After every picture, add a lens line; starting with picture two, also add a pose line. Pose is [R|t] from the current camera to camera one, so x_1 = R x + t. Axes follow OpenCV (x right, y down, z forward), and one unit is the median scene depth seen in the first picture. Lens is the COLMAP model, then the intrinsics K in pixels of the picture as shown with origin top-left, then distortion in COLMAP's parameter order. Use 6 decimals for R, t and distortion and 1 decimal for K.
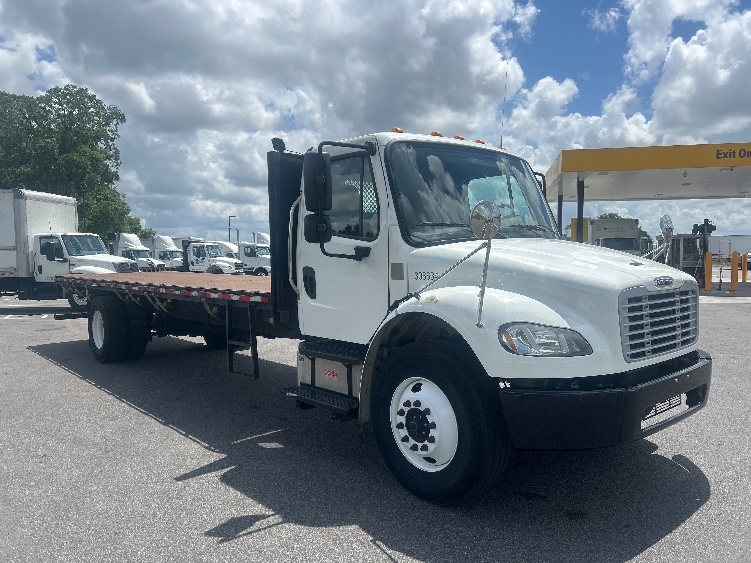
lens RADIAL K [[567.4, 0, 386.7], [0, 567.4, 278.1], [0, 0, 1]] dist [0.007552, -0.011872]
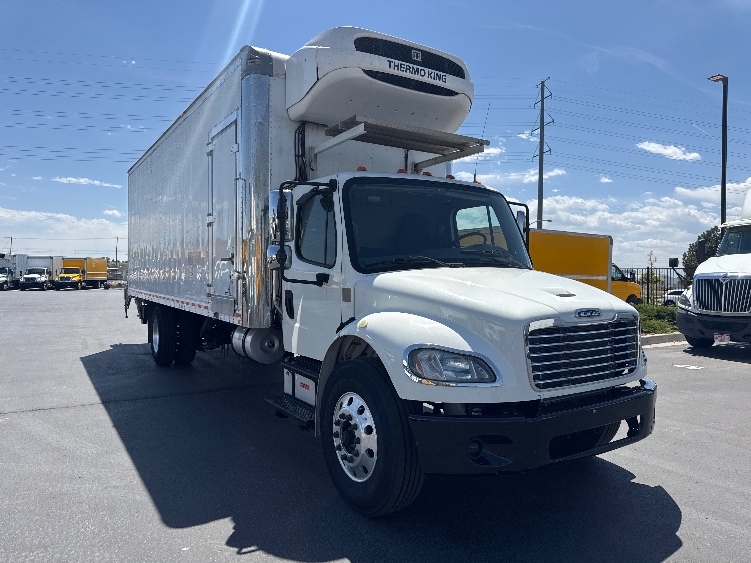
lens RADIAL K [[531.4, 0, 362.1], [0, 531.4, 286.5], [0, 0, 1]] dist [-0.001908, -0.006572]
pose [[0.985649, 0.019625, -0.167663, 0.218907], [-0.023345, 0.999522, -0.020245, -0.011426], [0.167186, 0.023868, 0.985636, -0.007708]]
